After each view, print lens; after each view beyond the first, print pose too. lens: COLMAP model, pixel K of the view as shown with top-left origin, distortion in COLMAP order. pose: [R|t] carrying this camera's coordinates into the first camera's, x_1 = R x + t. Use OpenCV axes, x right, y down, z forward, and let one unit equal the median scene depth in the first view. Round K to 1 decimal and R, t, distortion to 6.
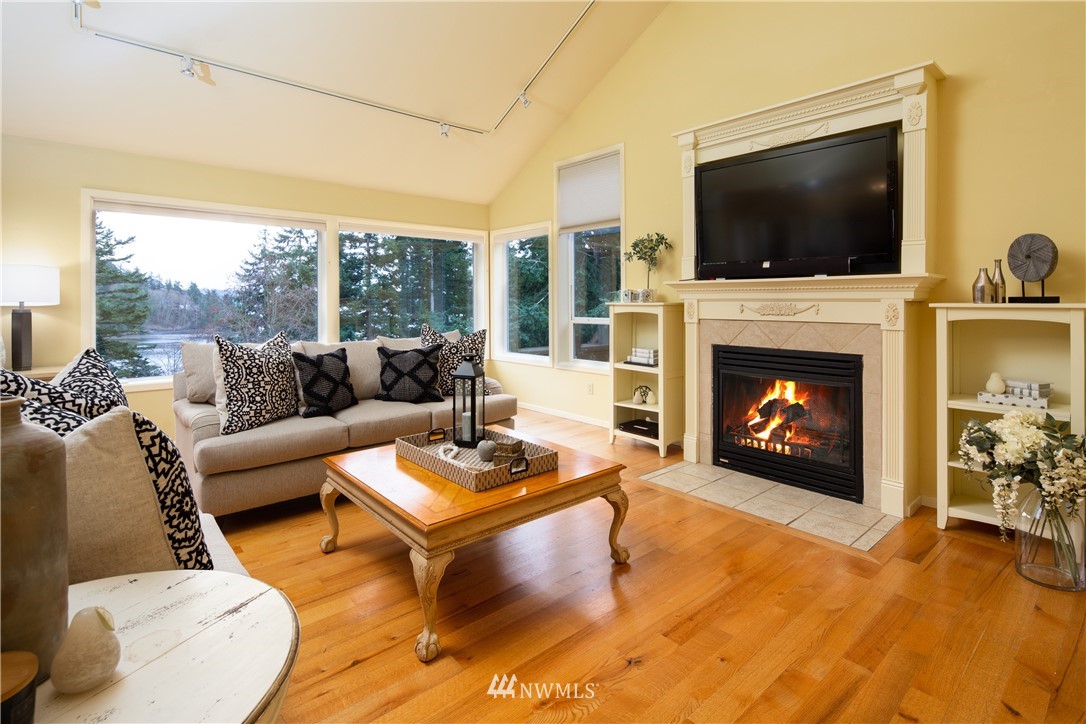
lens RADIAL K [[526.9, 0, 544.5], [0, 526.9, 316.7], [0, 0, 1]] dist [0.004581, 0.000153]
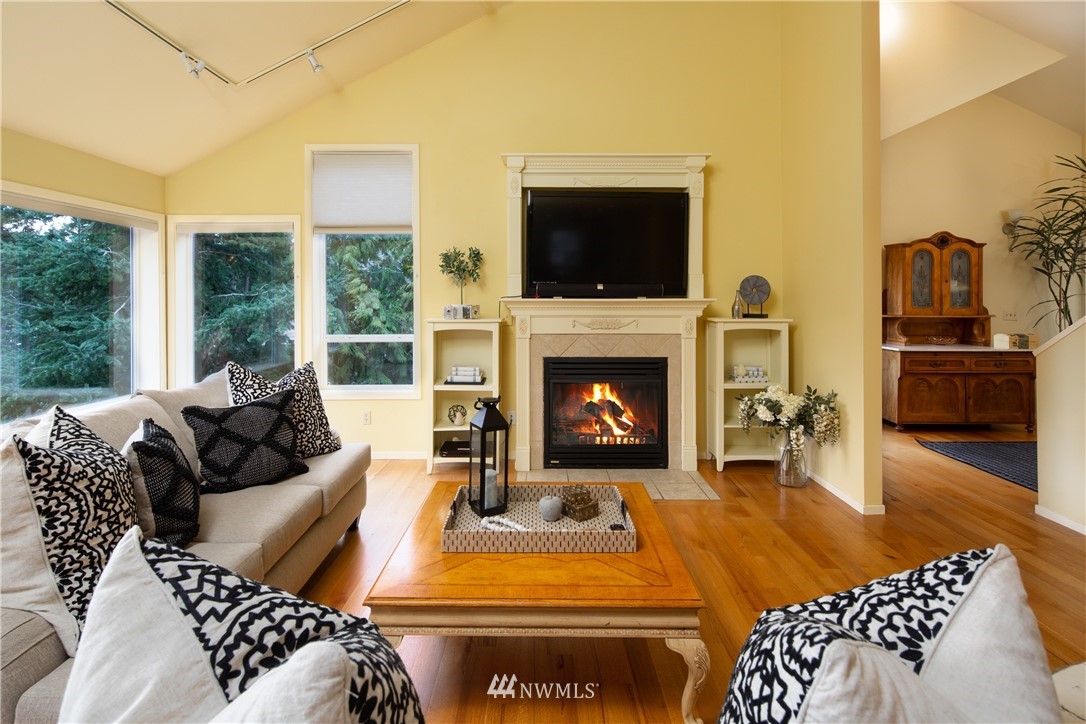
lens RADIAL K [[532.9, 0, 542.9], [0, 532.9, 306.5], [0, 0, 1]] dist [0.002375, -0.000623]
pose [[0.656118, -0.012489, 0.754555, -0.550460], [0.022144, 0.999751, -0.002708, -0.052707], [-0.754334, 0.018486, 0.656231, 0.307396]]
